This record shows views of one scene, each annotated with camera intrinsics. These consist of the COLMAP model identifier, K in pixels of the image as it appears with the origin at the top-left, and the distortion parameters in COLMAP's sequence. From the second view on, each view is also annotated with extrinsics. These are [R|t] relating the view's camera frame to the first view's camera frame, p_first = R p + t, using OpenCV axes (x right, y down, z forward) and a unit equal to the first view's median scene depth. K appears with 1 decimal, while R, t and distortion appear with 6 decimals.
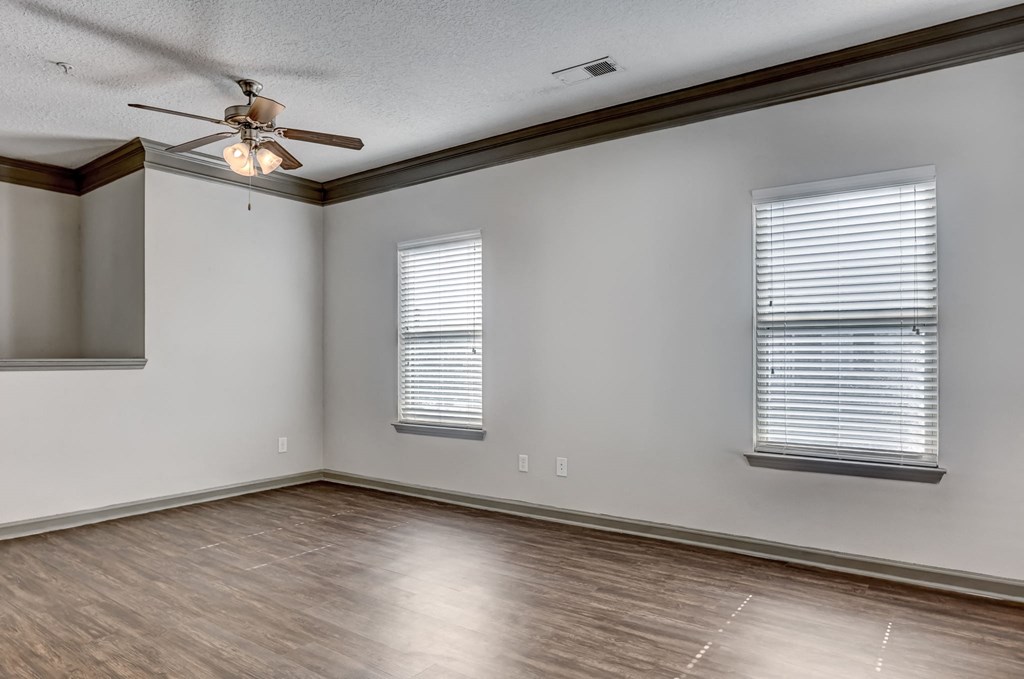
lens RADIAL K [[649.0, 0, 507.0], [0, 649.0, 358.9], [0, 0, 1]] dist [-0.003682, -0.000464]
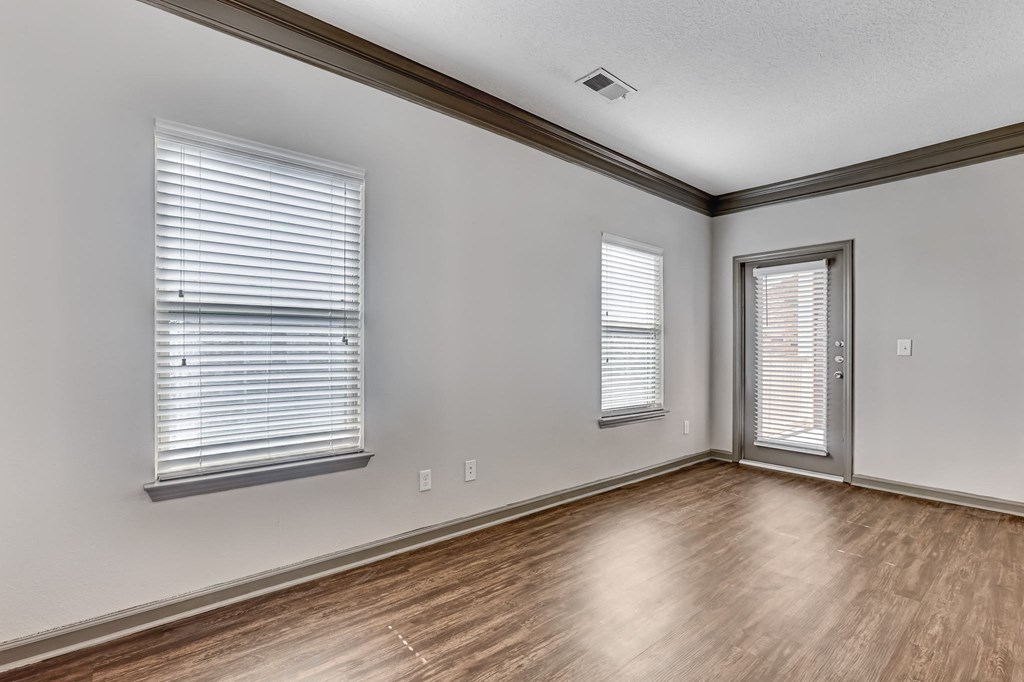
lens RADIAL K [[465.2, 0, 513.5], [0, 465.2, 354.2], [0, 0, 1]] dist [-0.001437, 0.000434]
pose [[0.238138, -0.005662, 0.971215, -0.582708], [0.001391, 0.999984, 0.005488, -0.000798], [-0.971230, 0.000044, 0.238142, 0.851337]]
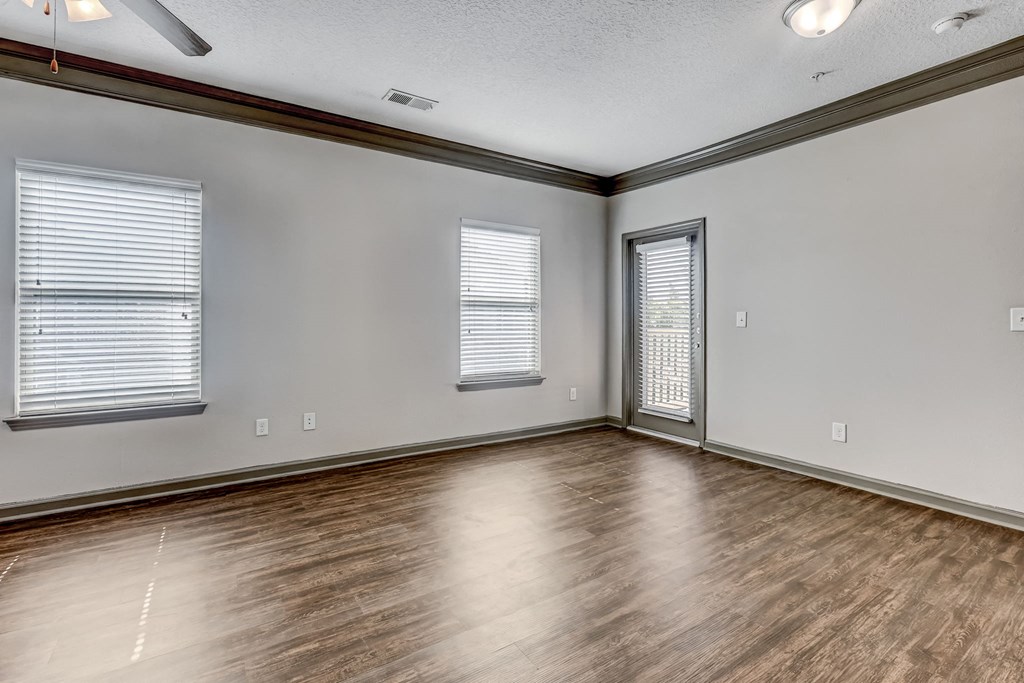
lens RADIAL K [[469.9, 0, 515.2], [0, 469.9, 322.7], [0, 0, 1]] dist [-0.000309, 0.001075]
pose [[0.352890, 0.001065, 0.935664, -0.588733], [0.002183, 0.999996, -0.001962, -0.000108], [-0.935662, 0.002735, 0.352886, 0.420583]]
